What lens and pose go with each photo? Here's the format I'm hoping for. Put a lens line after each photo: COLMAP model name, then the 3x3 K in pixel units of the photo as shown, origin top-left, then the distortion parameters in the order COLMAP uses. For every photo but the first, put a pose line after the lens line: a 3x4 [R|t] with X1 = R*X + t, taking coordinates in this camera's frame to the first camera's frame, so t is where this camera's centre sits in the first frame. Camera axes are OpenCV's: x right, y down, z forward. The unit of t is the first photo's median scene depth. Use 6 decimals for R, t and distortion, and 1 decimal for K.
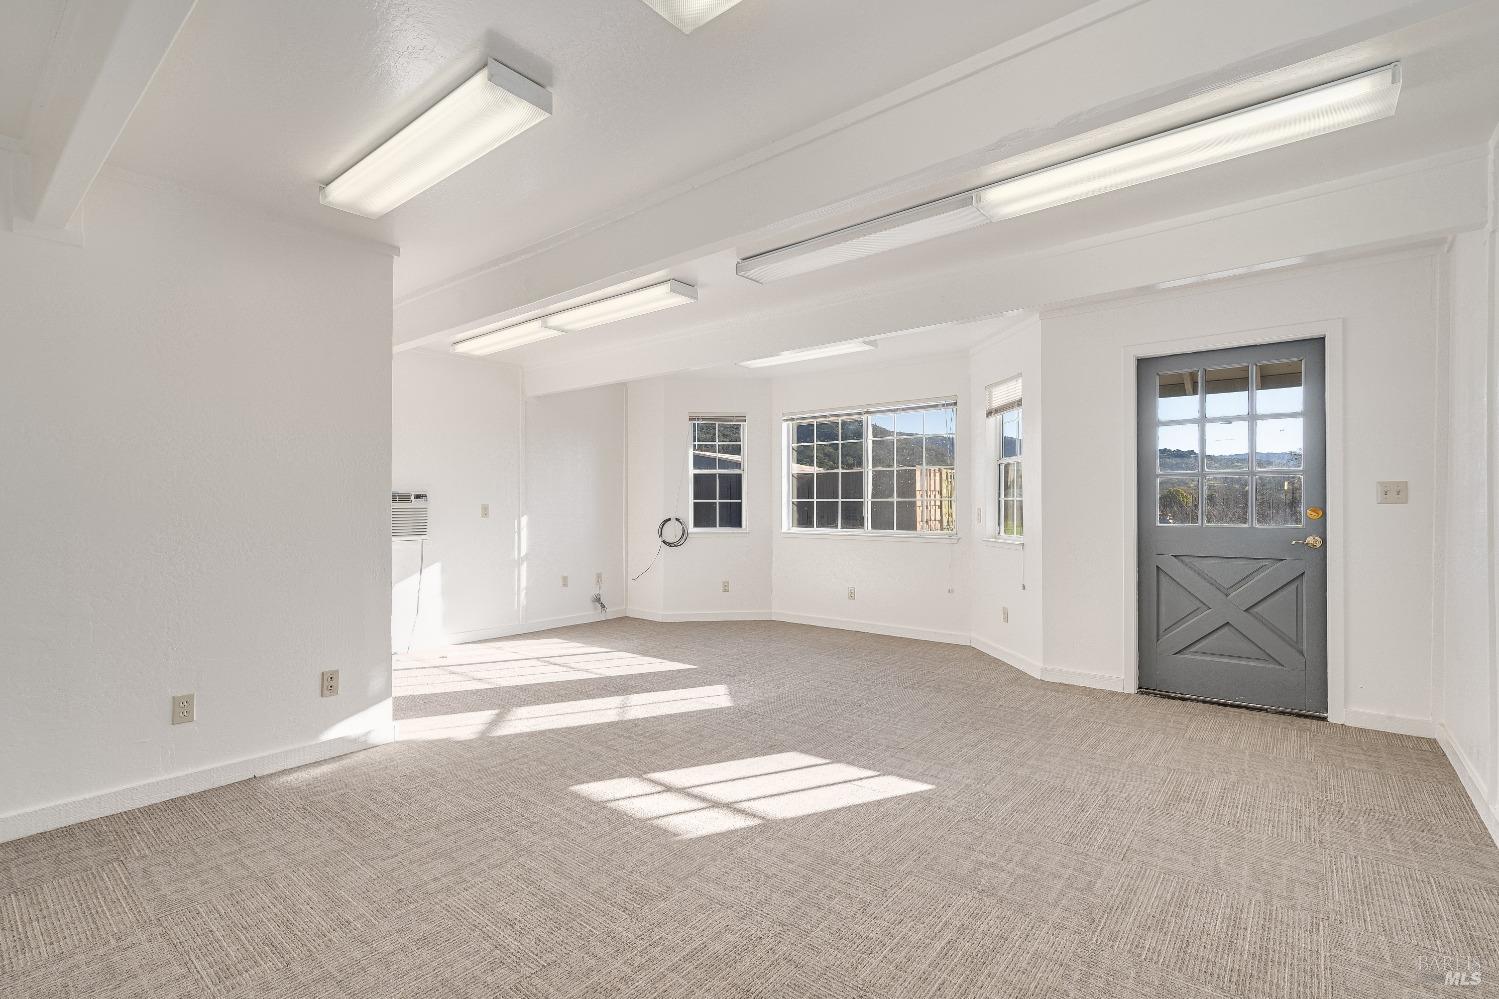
lens RADIAL K [[684.7, 0, 747.6], [0, 684.7, 502.1], [0, 0, 1]] dist [-0.001872, 0.000030]
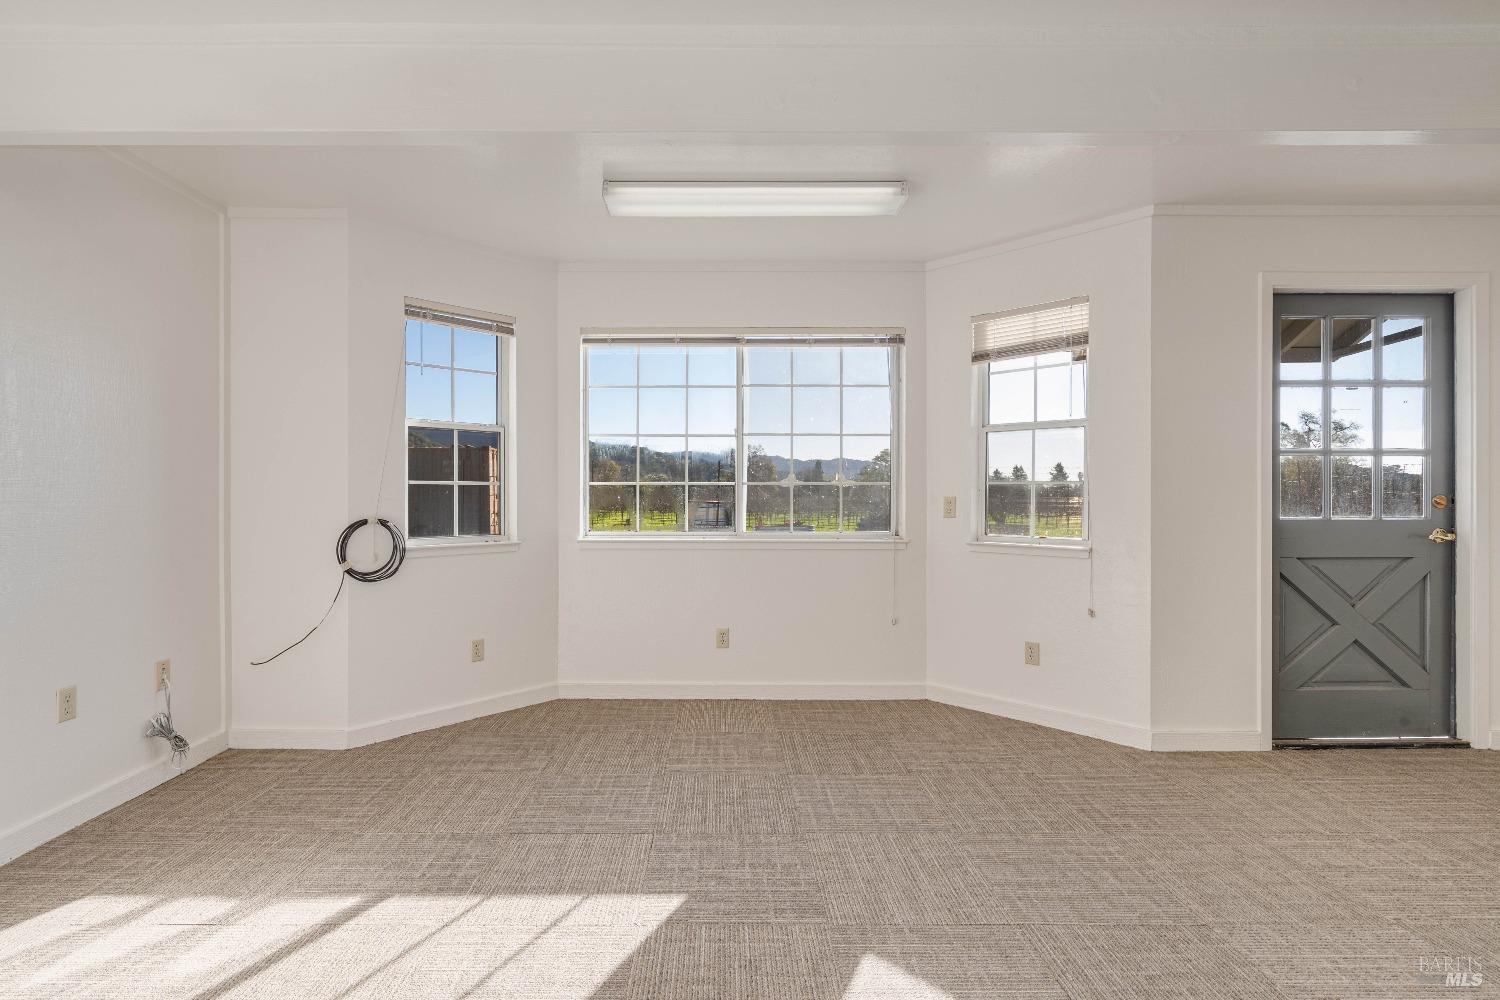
lens RADIAL K [[719.6, 0, 749.3], [0, 719.6, 495.2], [0, 0, 1]] dist [0.001535, 0.000773]
pose [[0.779170, -0.003800, 0.626801, -0.273219], [-0.003242, 0.999944, 0.010092, 0.001497], [-0.626804, -0.009896, 0.779114, 0.586099]]
